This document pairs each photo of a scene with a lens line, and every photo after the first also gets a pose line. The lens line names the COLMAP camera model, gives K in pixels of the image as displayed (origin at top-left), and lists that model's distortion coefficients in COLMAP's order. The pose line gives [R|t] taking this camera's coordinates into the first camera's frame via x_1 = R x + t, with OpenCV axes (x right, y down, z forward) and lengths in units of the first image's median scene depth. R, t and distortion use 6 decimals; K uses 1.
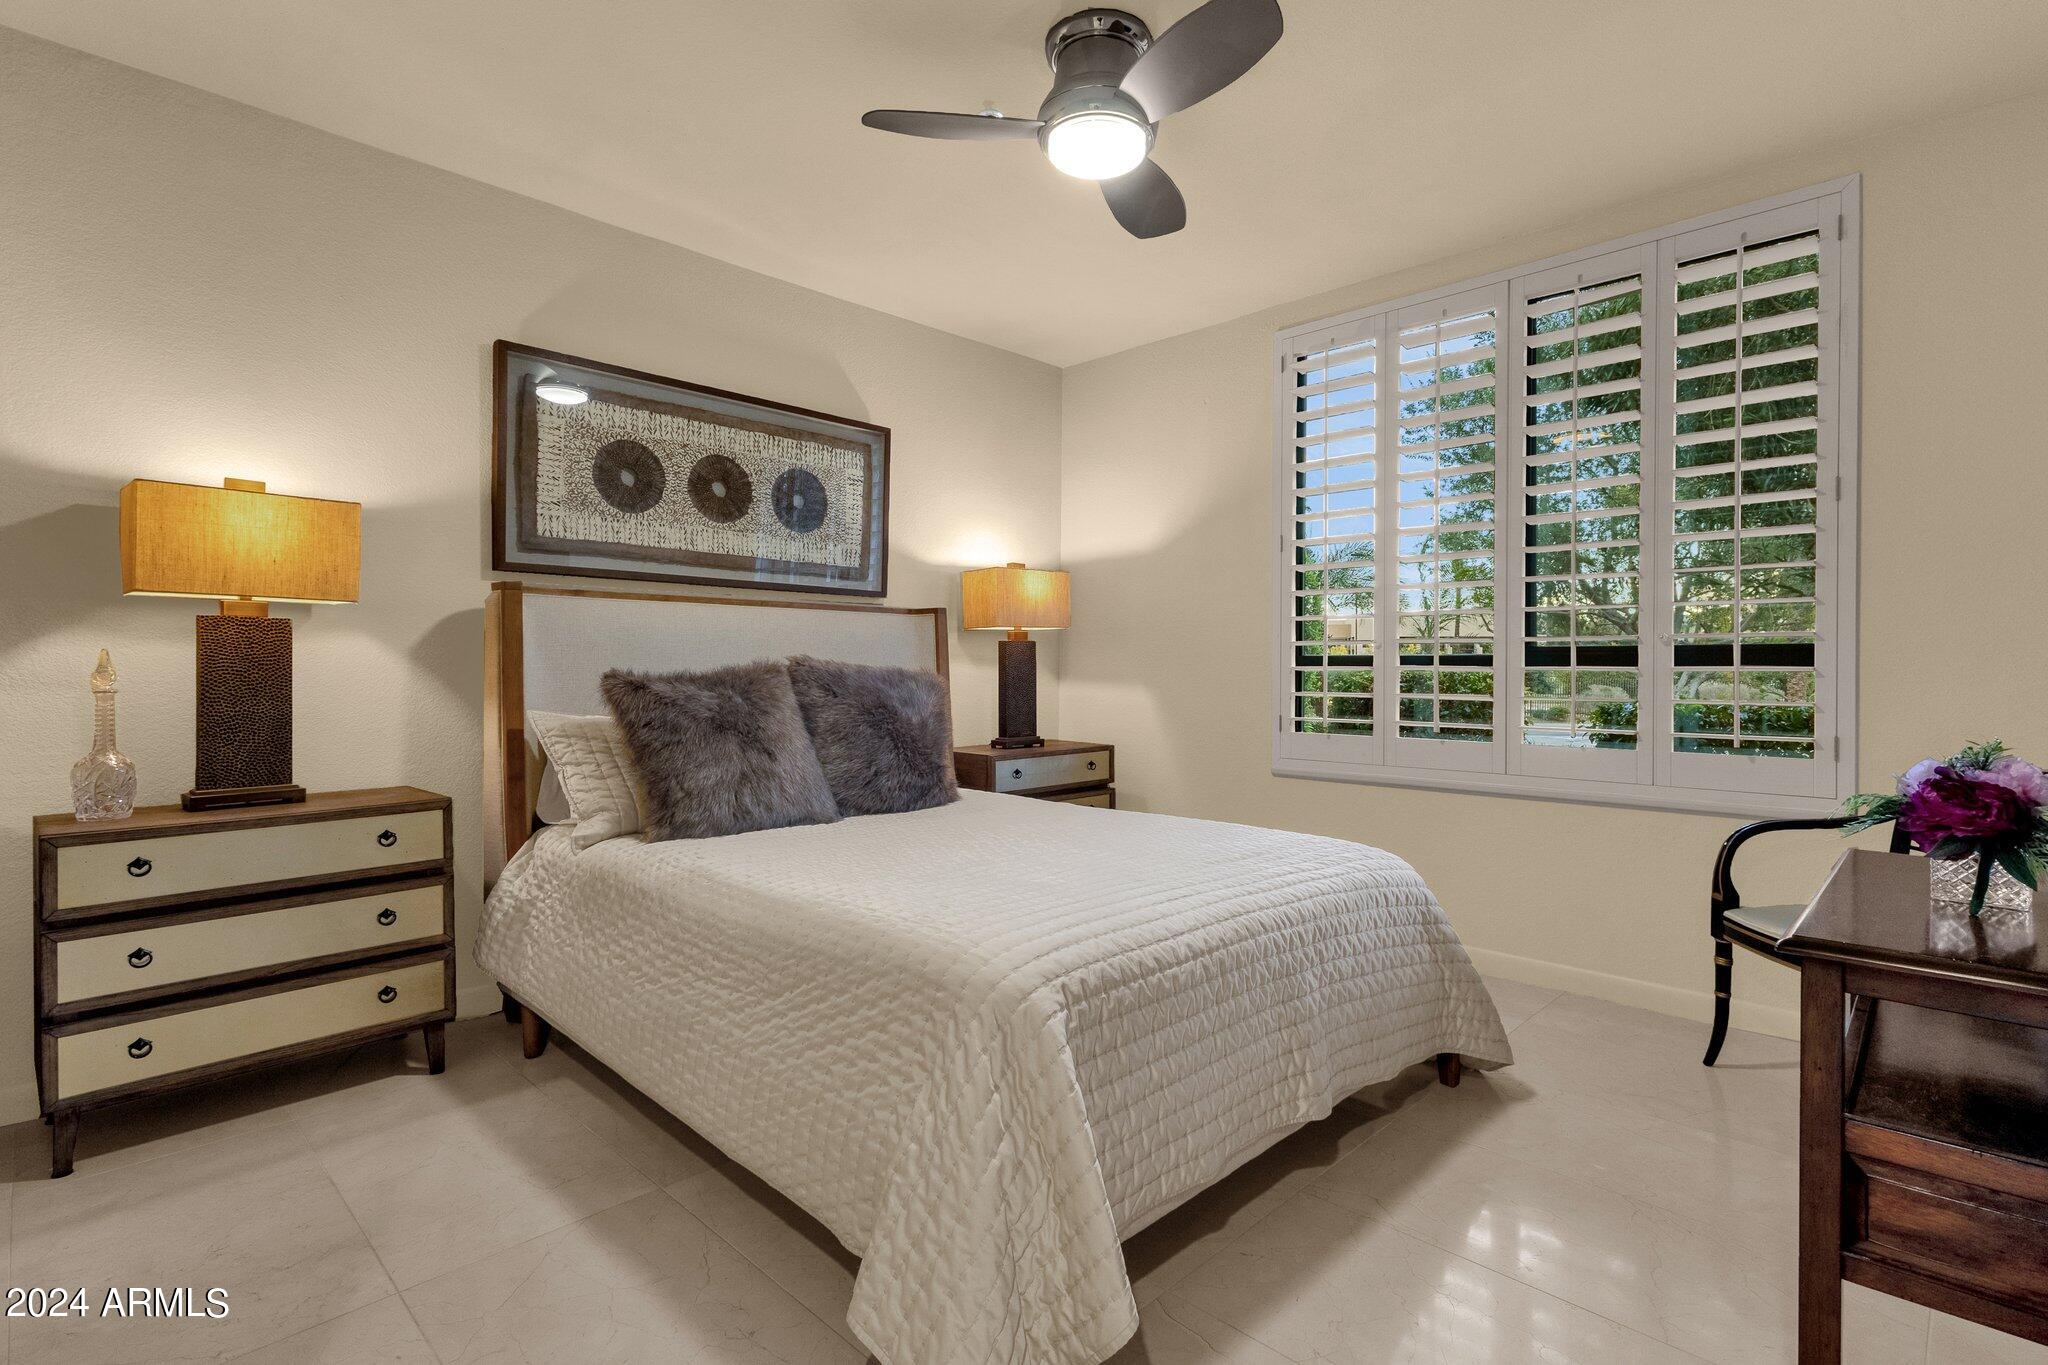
lens RADIAL K [[957.9, 0, 1016.1], [0, 957.9, 673.7], [0, 0, 1]] dist [0.010040, -0.000078]
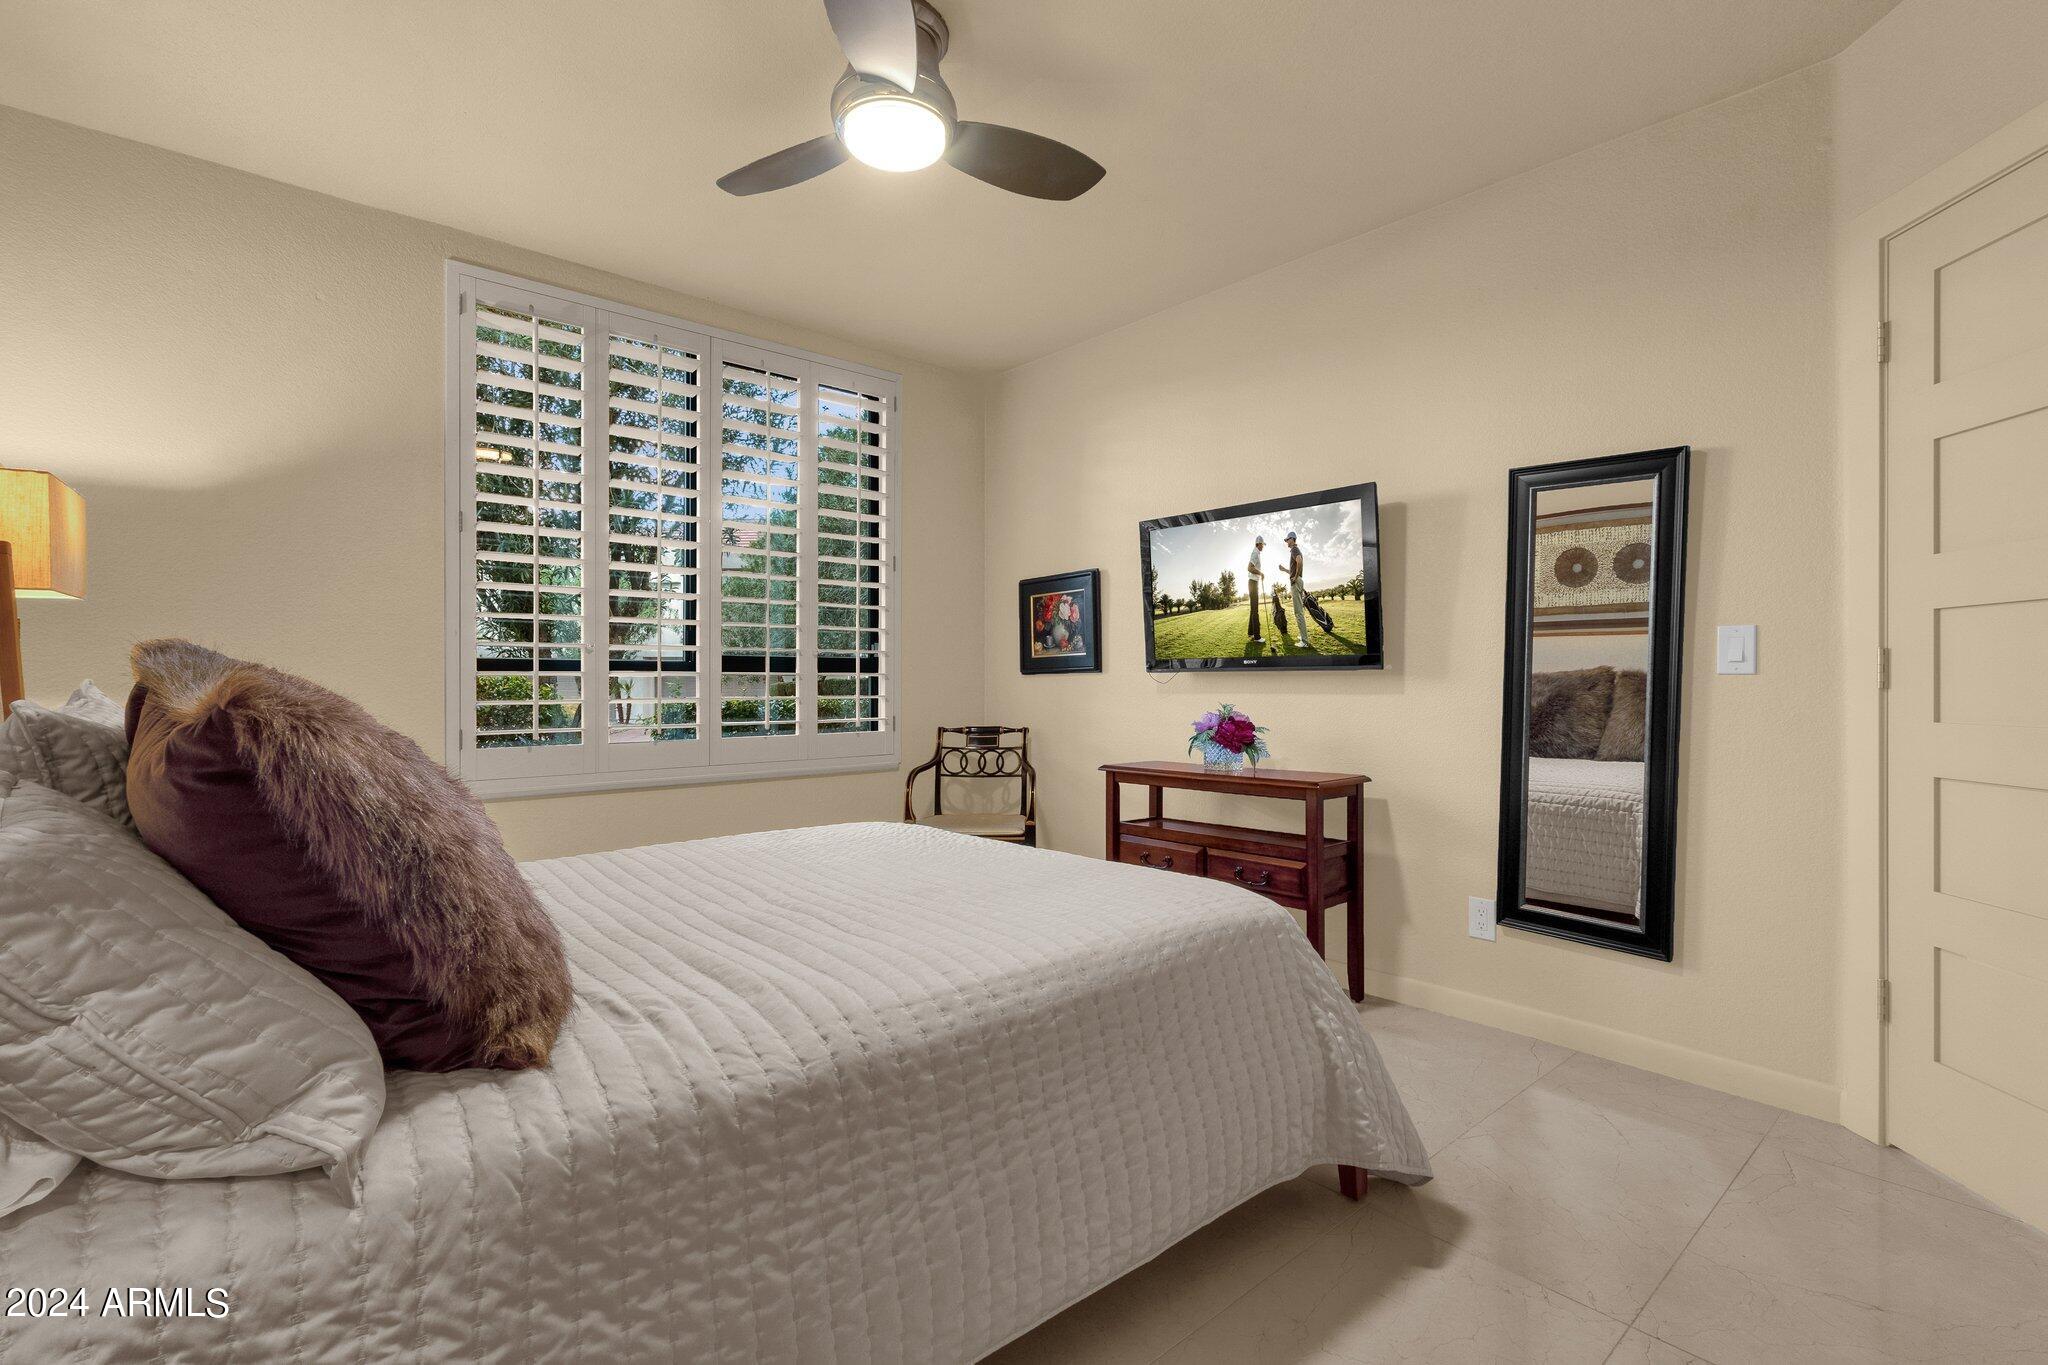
lens RADIAL K [[957.9, 0, 1016.1], [0, 957.9, 673.7], [0, 0, 1]] dist [0.010040, -0.000078]
pose [[0.062066, -0.000992, 0.998072, -0.589419], [0.002375, 0.999997, 0.000847, -0.005525], [-0.998069, 0.002318, 0.062068, 0.541639]]
